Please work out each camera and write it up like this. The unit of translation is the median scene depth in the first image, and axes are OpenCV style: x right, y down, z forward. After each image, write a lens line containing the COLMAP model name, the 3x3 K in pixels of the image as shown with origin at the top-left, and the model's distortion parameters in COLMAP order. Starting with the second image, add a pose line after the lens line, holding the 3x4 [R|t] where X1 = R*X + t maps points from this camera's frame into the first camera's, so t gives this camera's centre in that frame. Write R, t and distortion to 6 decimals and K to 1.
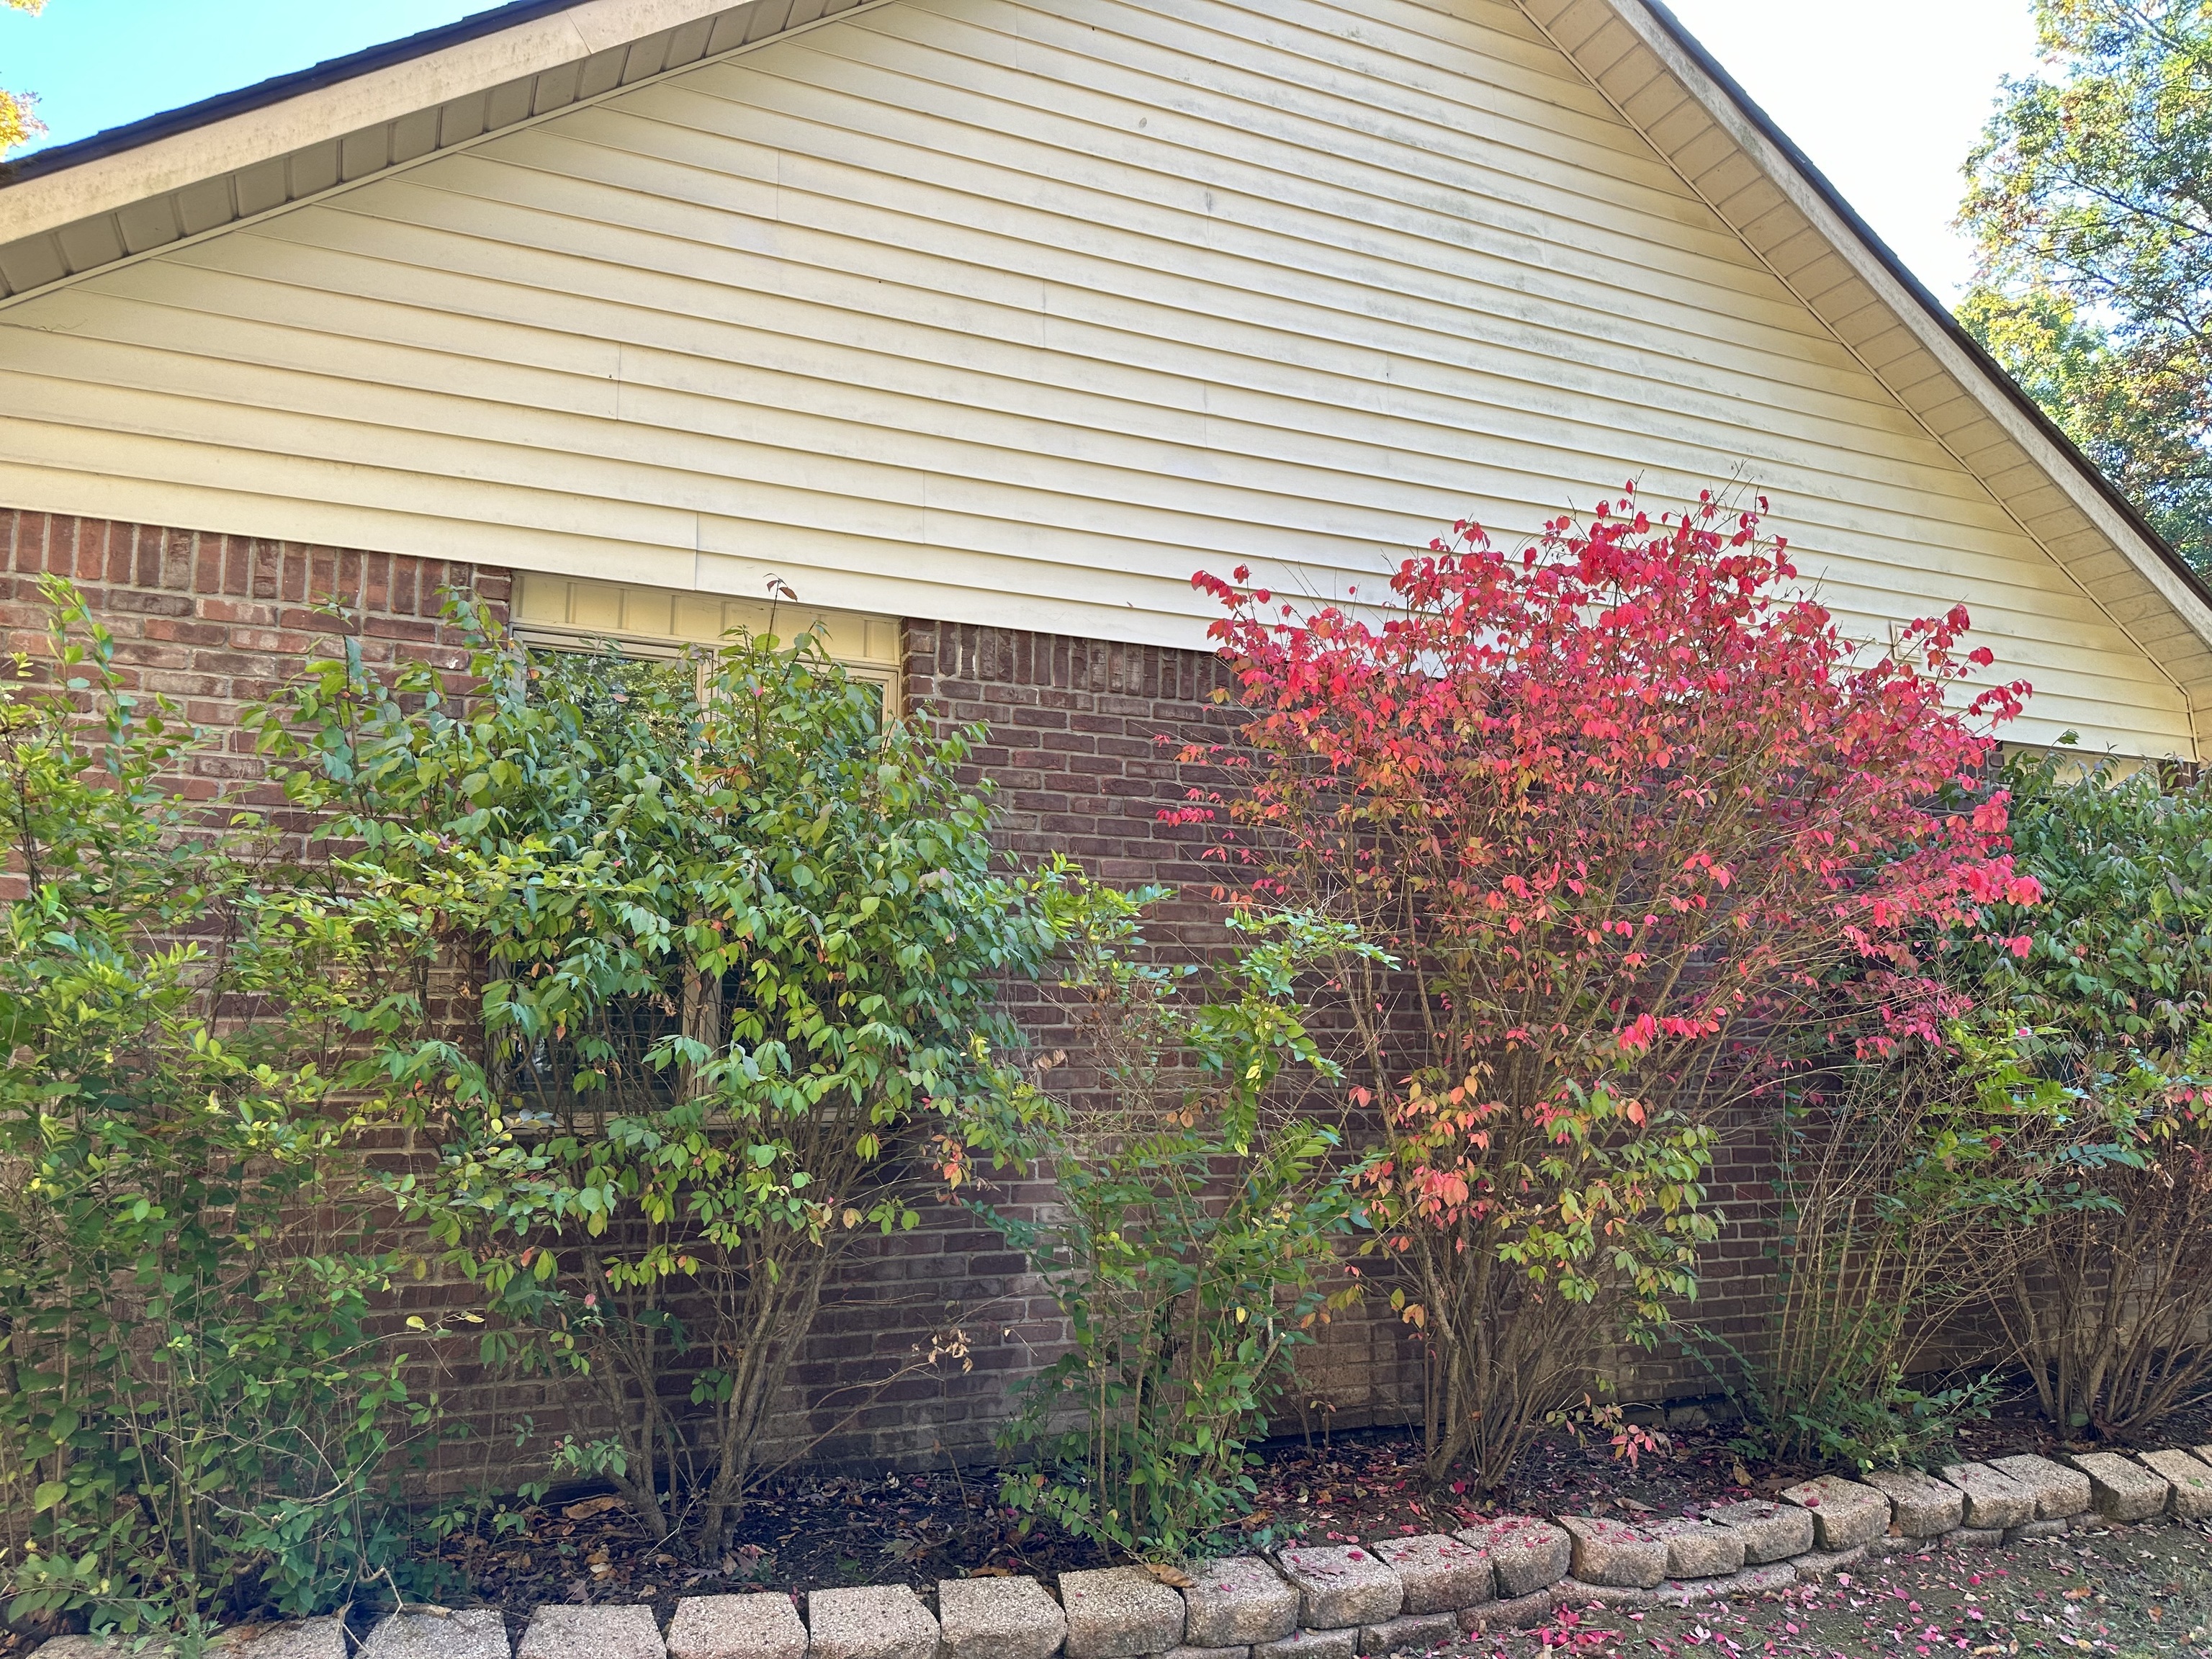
lens RADIAL K [[1545.9, 0, 1106.0], [0, 1545.9, 829.5], [0, 0, 1]] dist [0.197769, -0.390391]
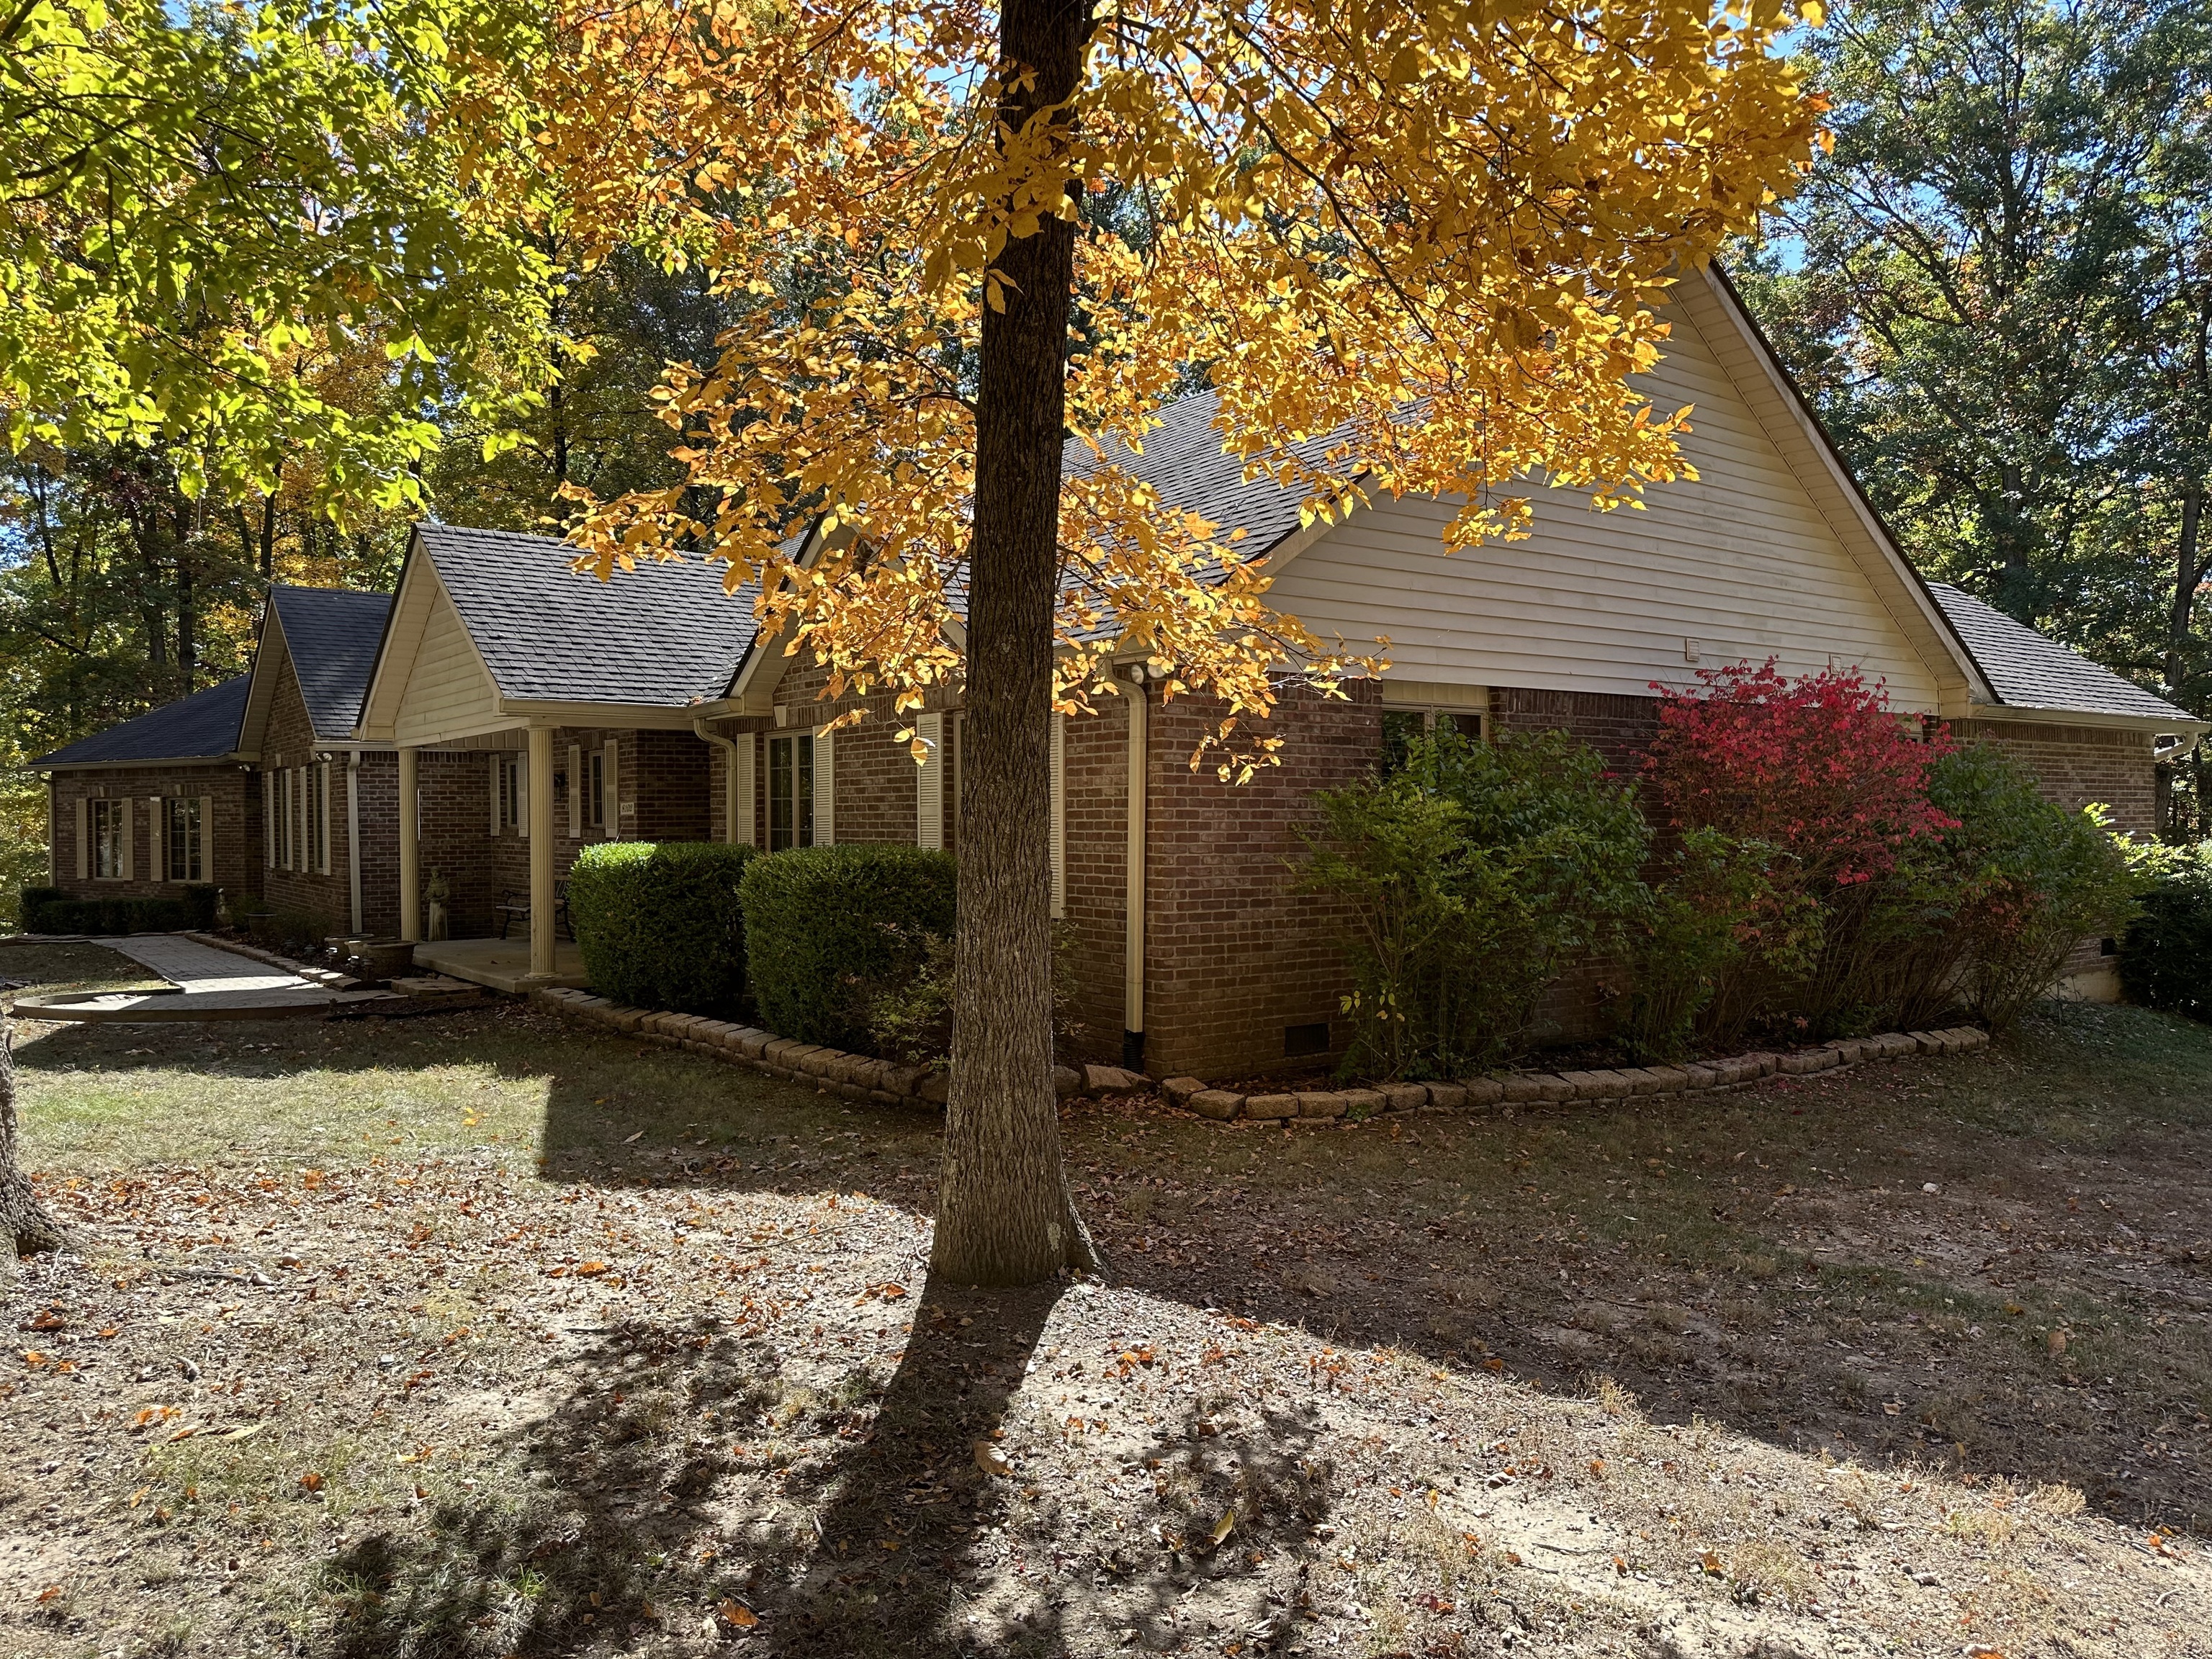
lens RADIAL K [[1545.9, 0, 1106.0], [0, 1545.9, 829.5], [0, 0, 1]] dist [0.197769, -0.390391]
pose [[0.968147, -0.007636, 0.250265, -1.332650], [-0.035839, 0.985016, 0.168698, -0.316755], [-0.247803, -0.172294, 0.953367, -1.105709]]
